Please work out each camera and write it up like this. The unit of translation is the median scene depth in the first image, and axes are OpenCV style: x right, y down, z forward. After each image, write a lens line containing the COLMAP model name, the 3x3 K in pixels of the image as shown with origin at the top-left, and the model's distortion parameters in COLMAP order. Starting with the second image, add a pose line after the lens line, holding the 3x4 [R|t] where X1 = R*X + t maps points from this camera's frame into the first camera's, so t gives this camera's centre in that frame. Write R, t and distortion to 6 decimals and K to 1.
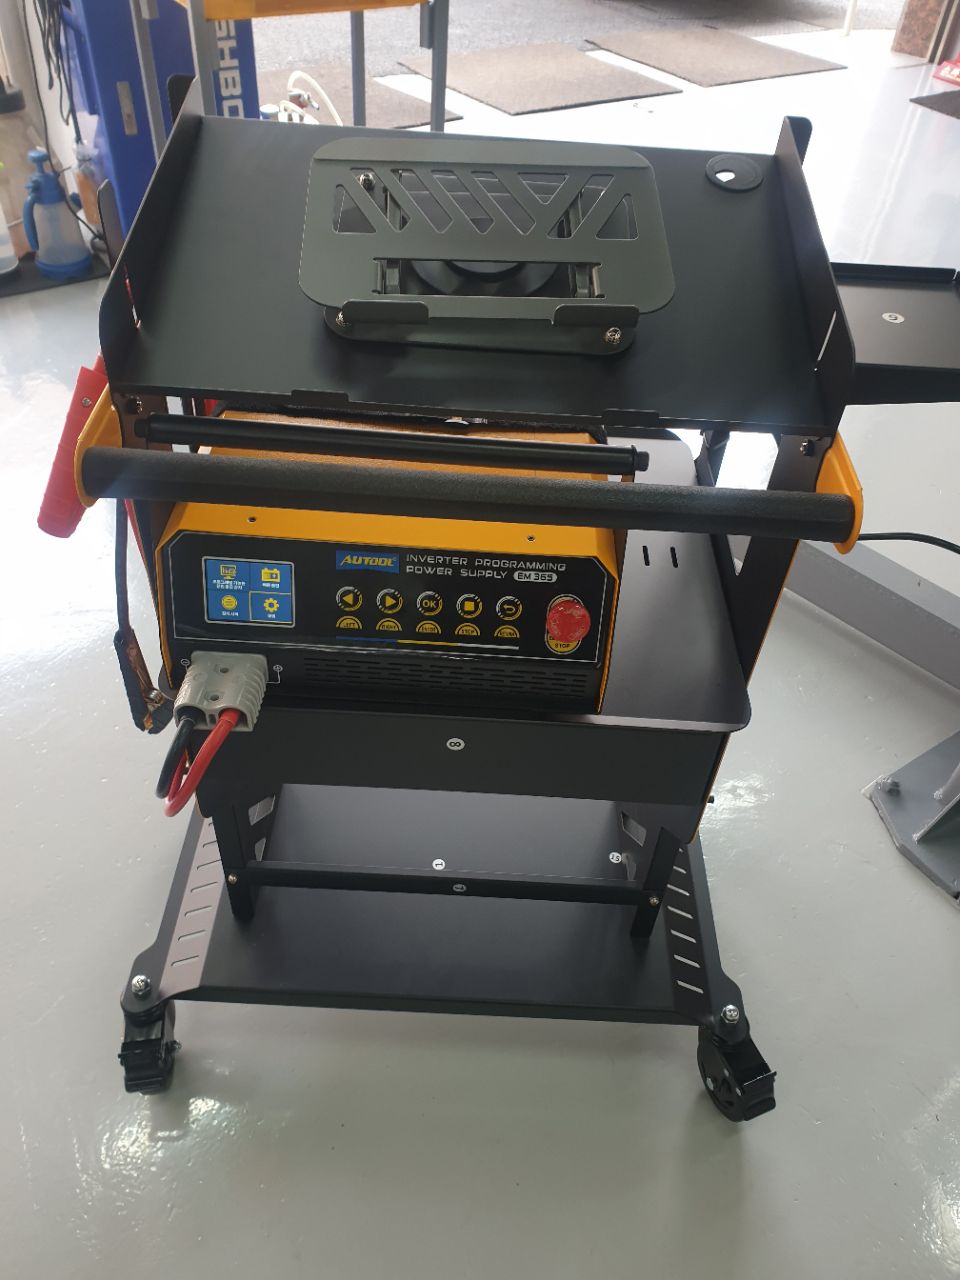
lens RADIAL K [[1022.6, 0, 480.1], [0, 1022.6, 642.4], [0, 0, 1]] dist [0.037528, -0.035031]
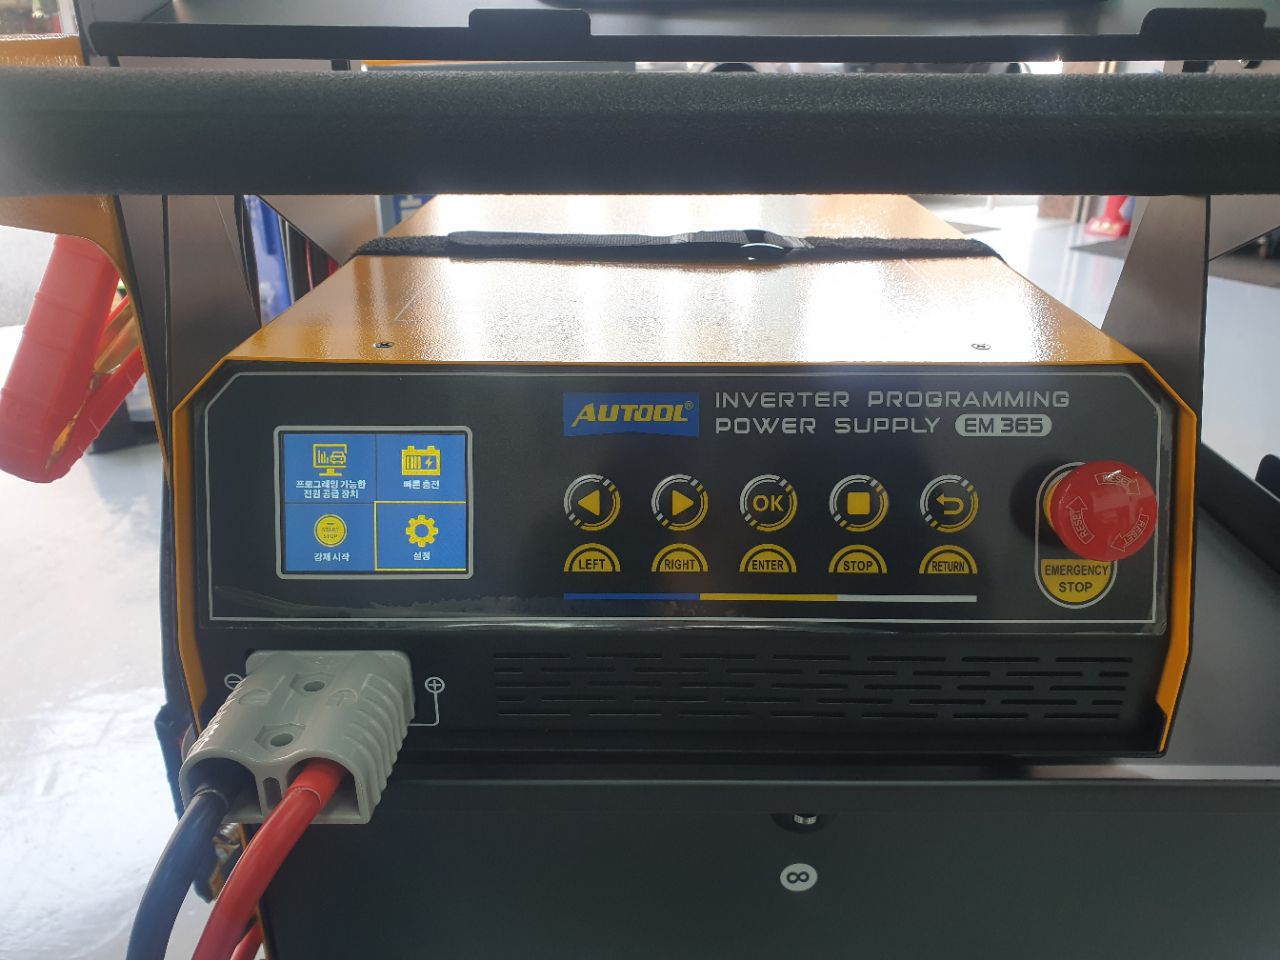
lens RADIAL K [[1022.6, 0, 620.3], [0, 1022.6, 472.3], [0, 0, 1]] dist [0.037528, -0.035031]
pose [[0.997893, -0.059025, -0.026955, -0.102036], [0.046276, 0.938548, -0.342032, 0.100765], [0.045487, 0.340064, 0.939301, 0.568940]]
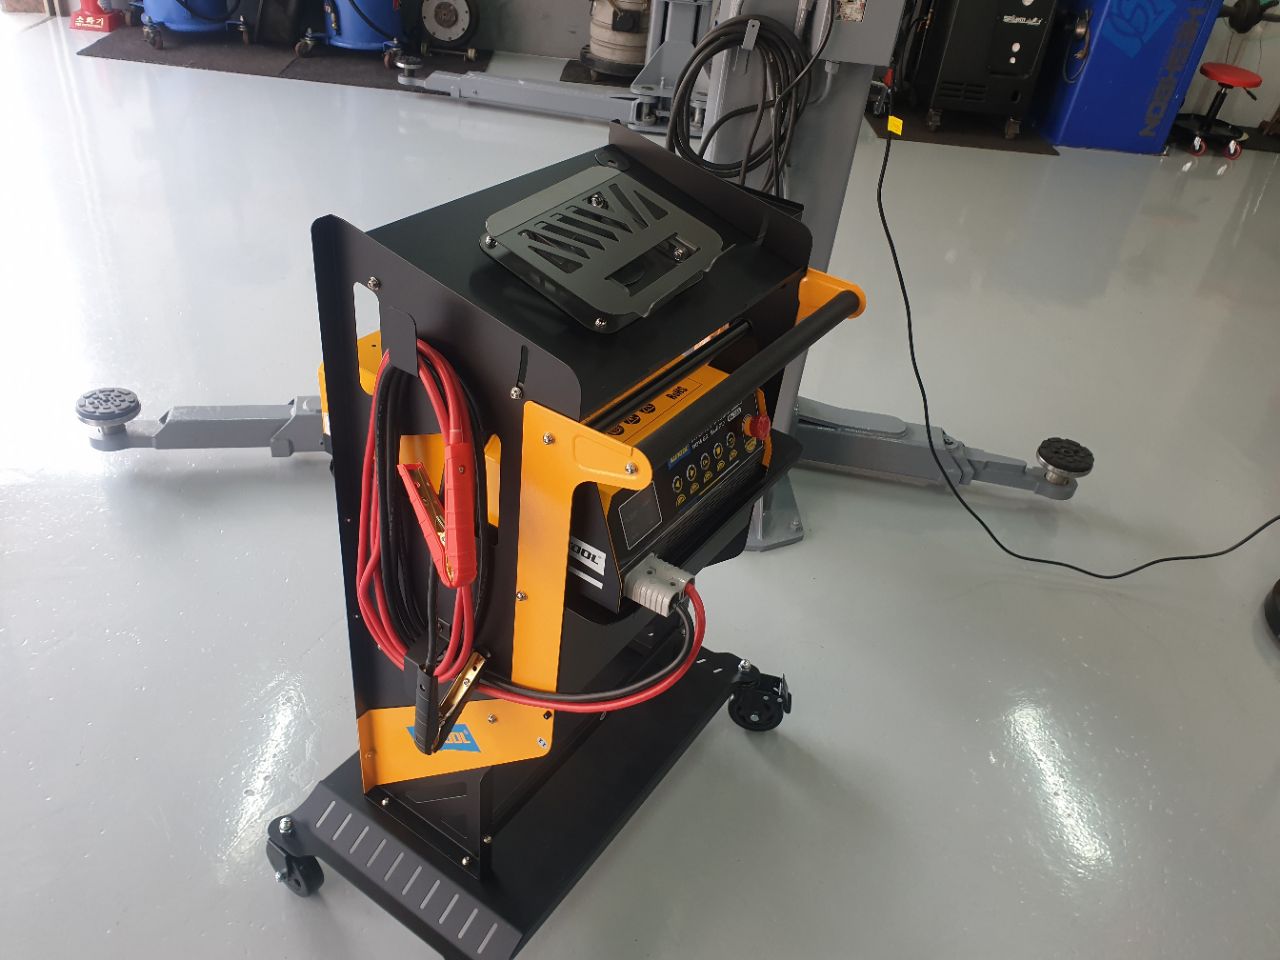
lens RADIAL K [[1022.6, 0, 636.0], [0, 1022.6, 477.9], [0, 0, 1]] dist [0.037528, -0.035031]
pose [[0.551791, -0.498388, 0.668682, -1.171129], [0.530946, 0.828245, 0.179183, -0.354712], [-0.643135, 0.256162, 0.721636, -0.057436]]
